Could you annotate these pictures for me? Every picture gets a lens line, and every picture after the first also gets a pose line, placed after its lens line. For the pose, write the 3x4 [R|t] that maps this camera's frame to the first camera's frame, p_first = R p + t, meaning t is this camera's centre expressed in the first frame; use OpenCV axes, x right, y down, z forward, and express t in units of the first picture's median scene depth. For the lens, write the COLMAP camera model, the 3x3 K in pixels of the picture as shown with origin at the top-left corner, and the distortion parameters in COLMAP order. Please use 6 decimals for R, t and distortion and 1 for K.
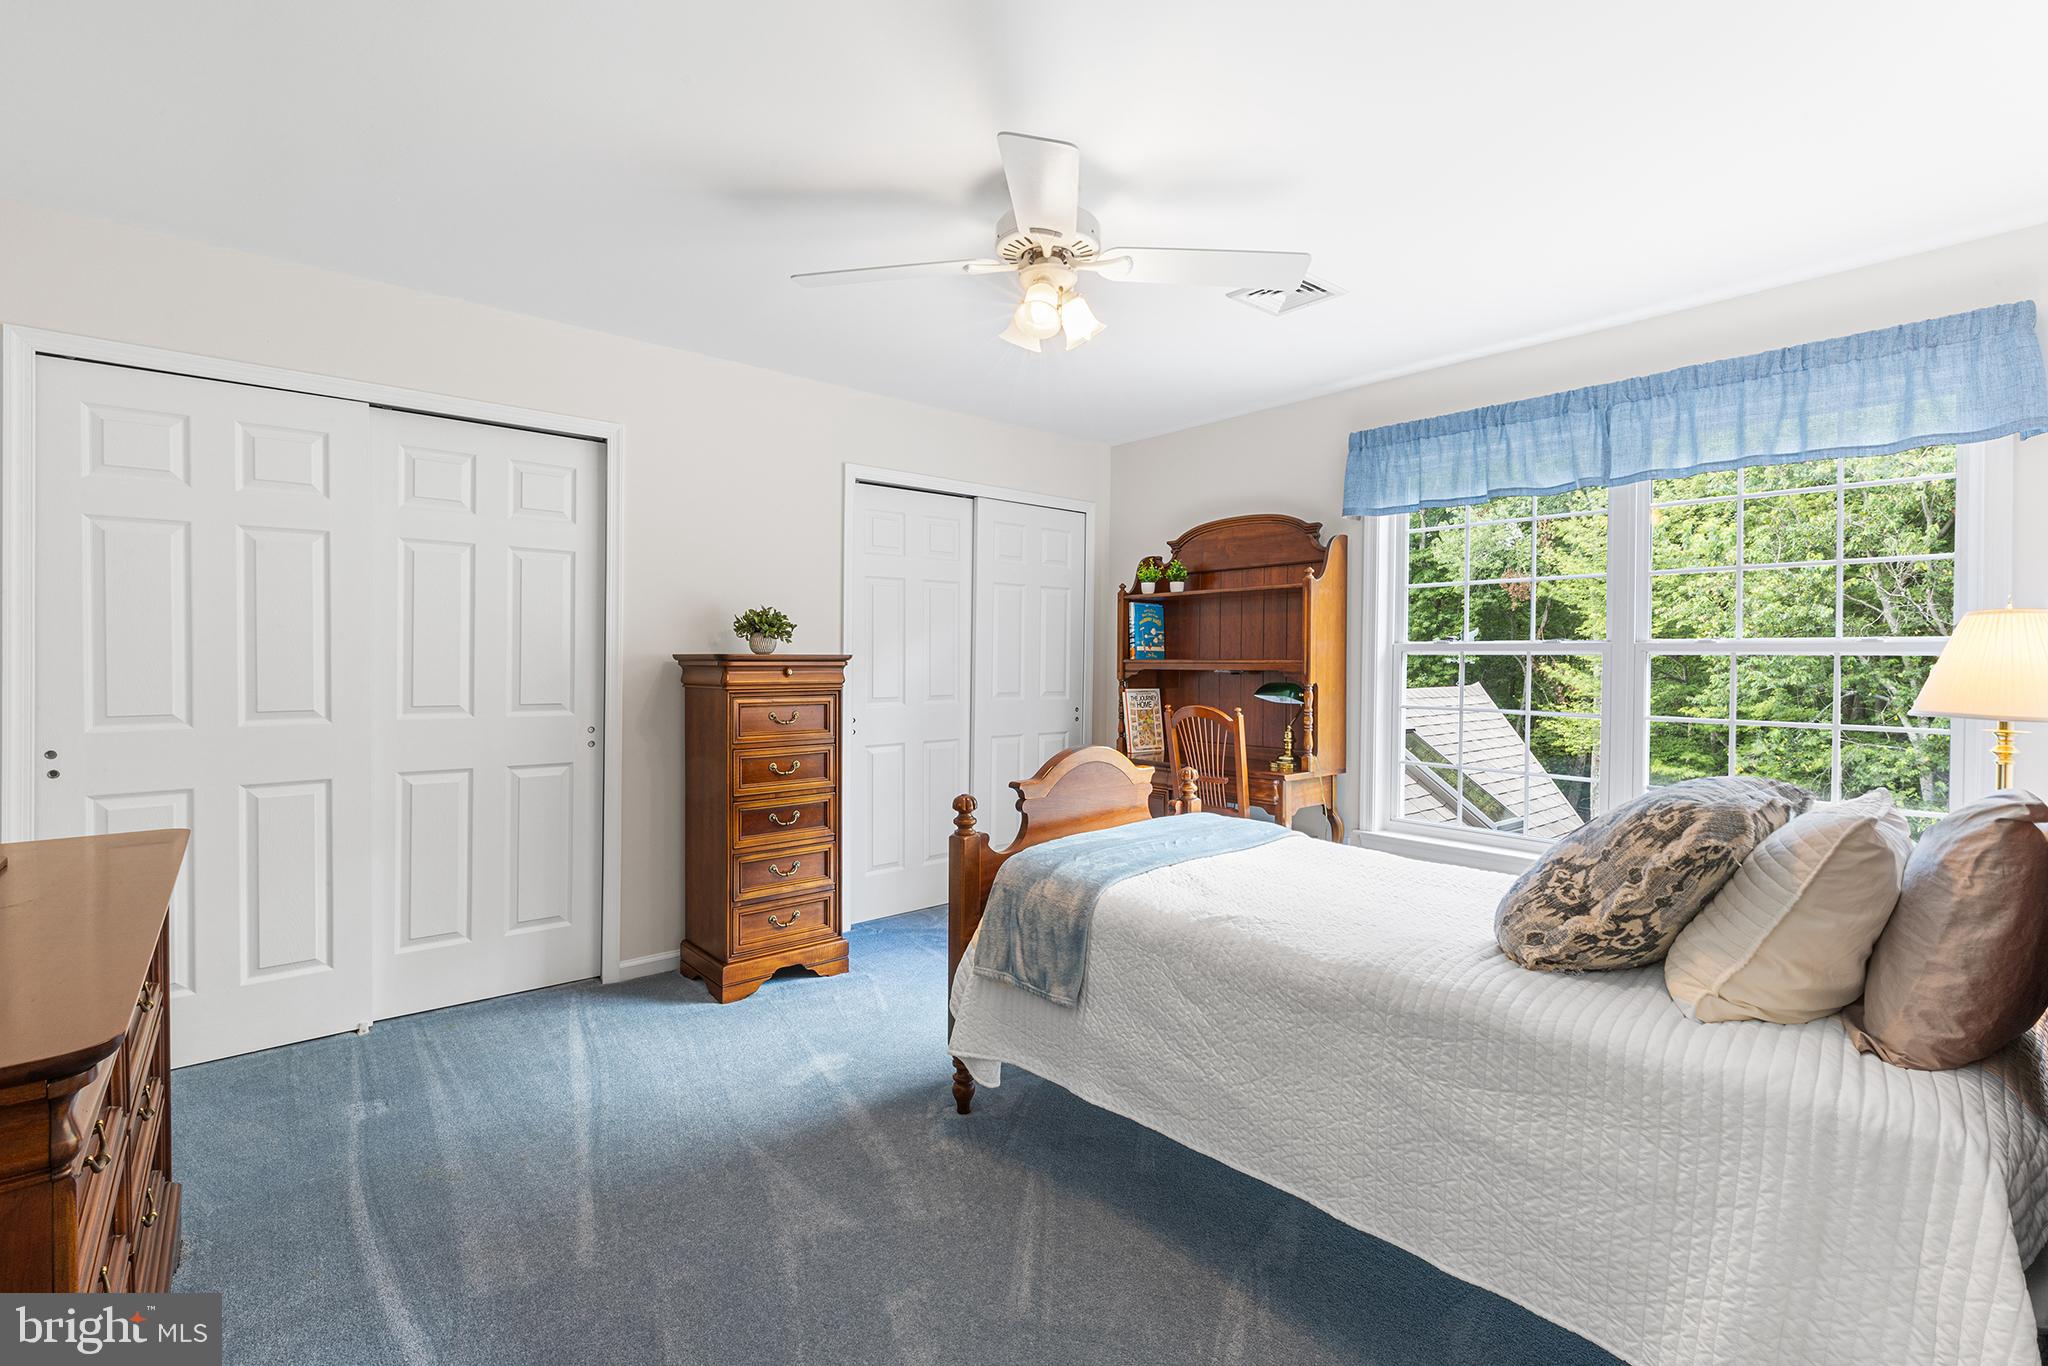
lens RADIAL K [[915.8, 0, 1026.5], [0, 915.8, 668.0], [0, 0, 1]] dist [0.005658, -0.002282]
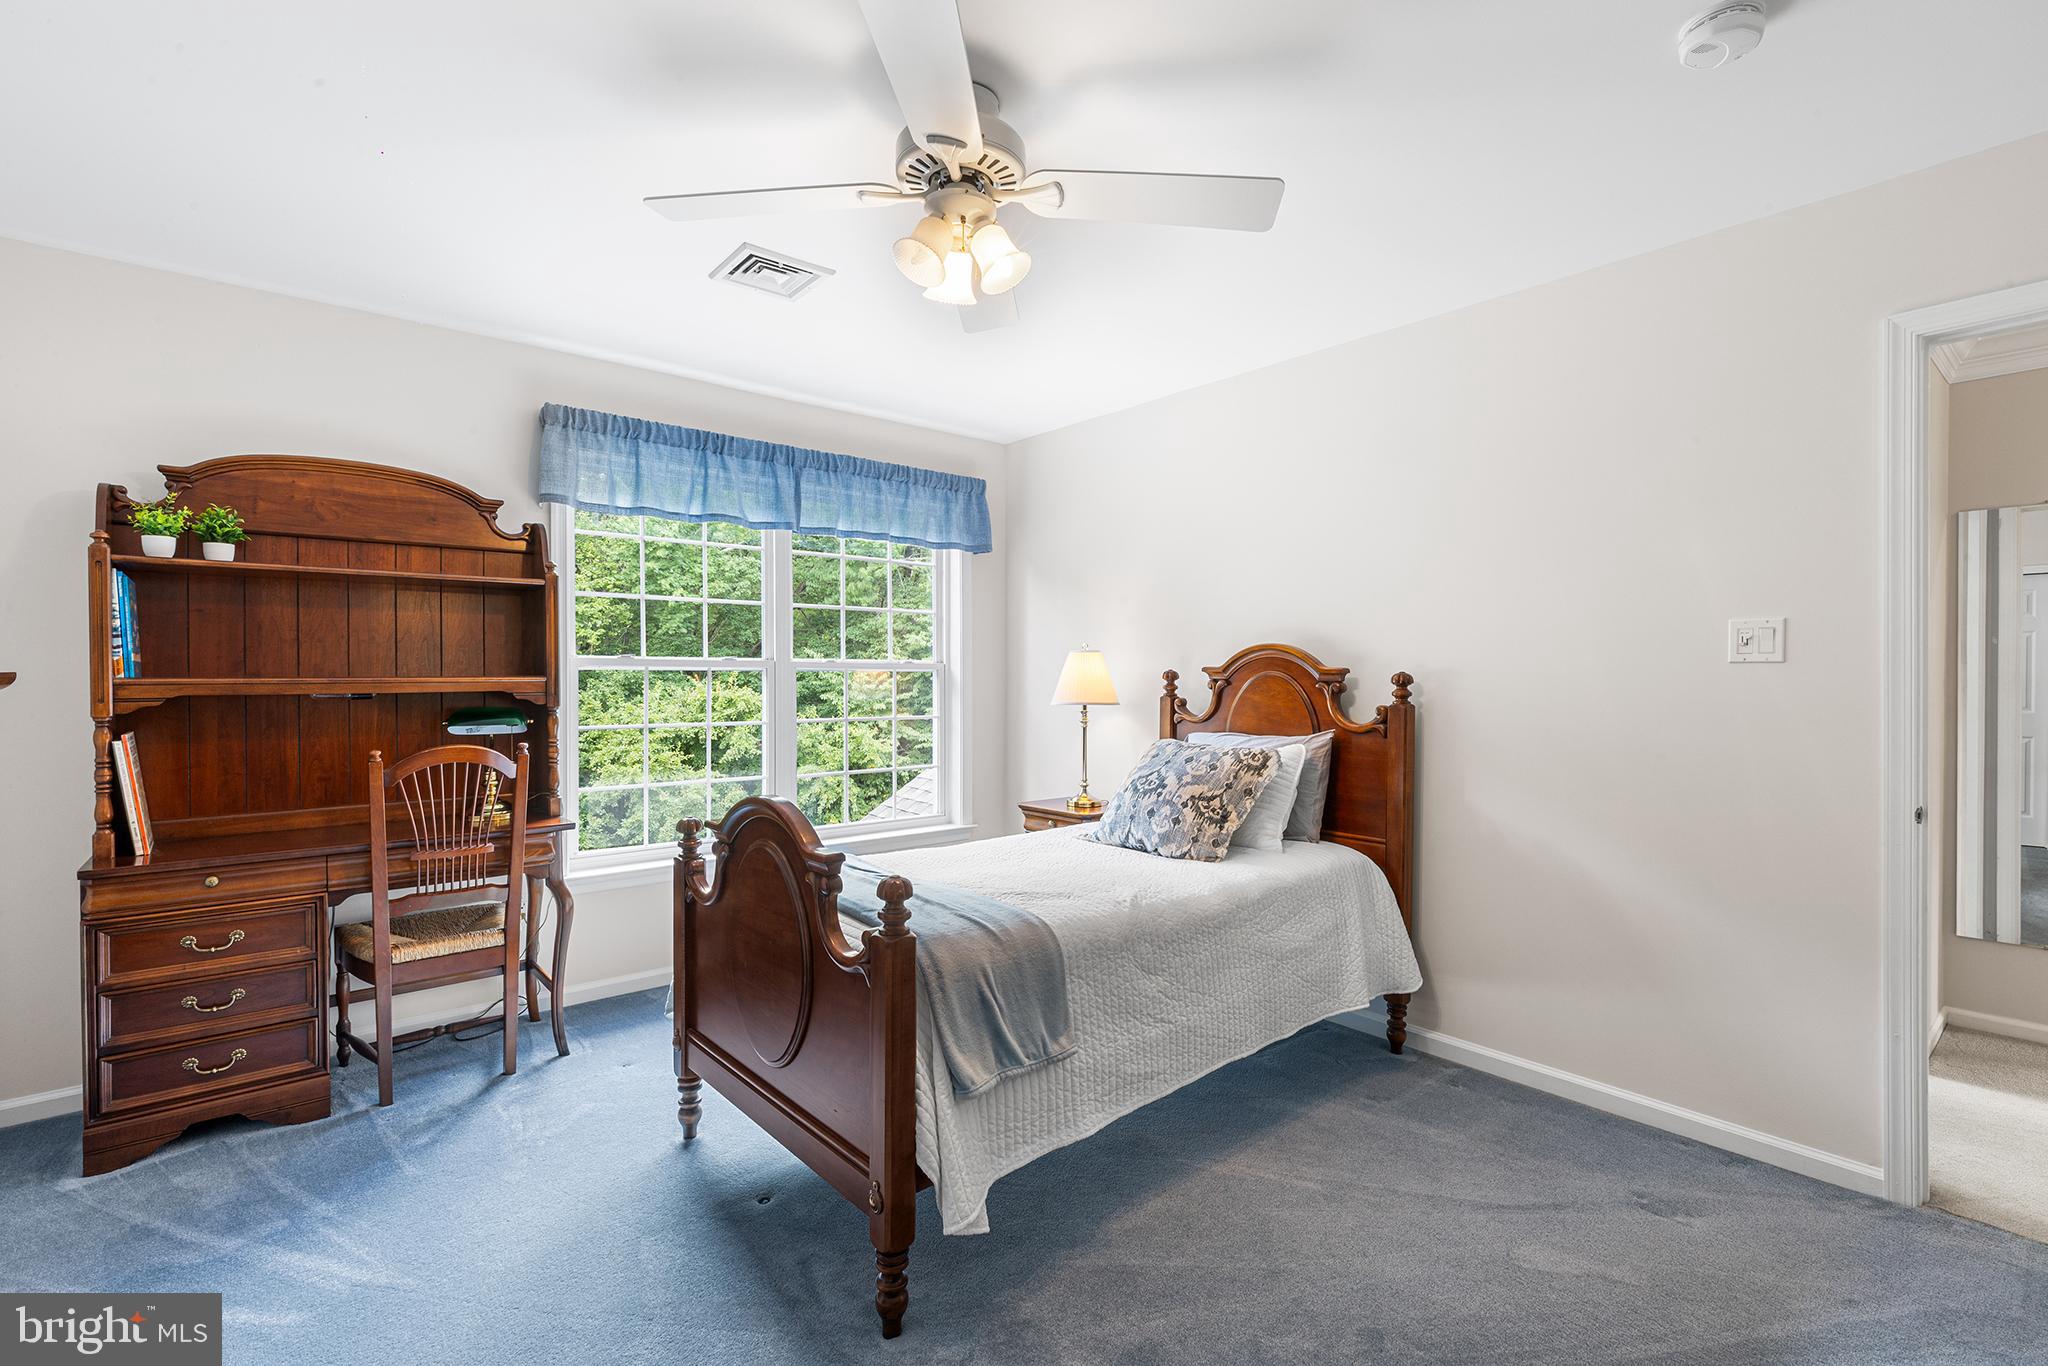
lens RADIAL K [[915.8, 0, 1024.1], [0, 915.8, 688.3], [0, 0, 1]] dist [0.005658, -0.002282]
pose [[0.016530, -0.019816, 0.999667, -0.611869], [0.008599, 0.999769, 0.019676, -0.013707], [-0.999826, 0.008271, 0.016697, 0.718109]]
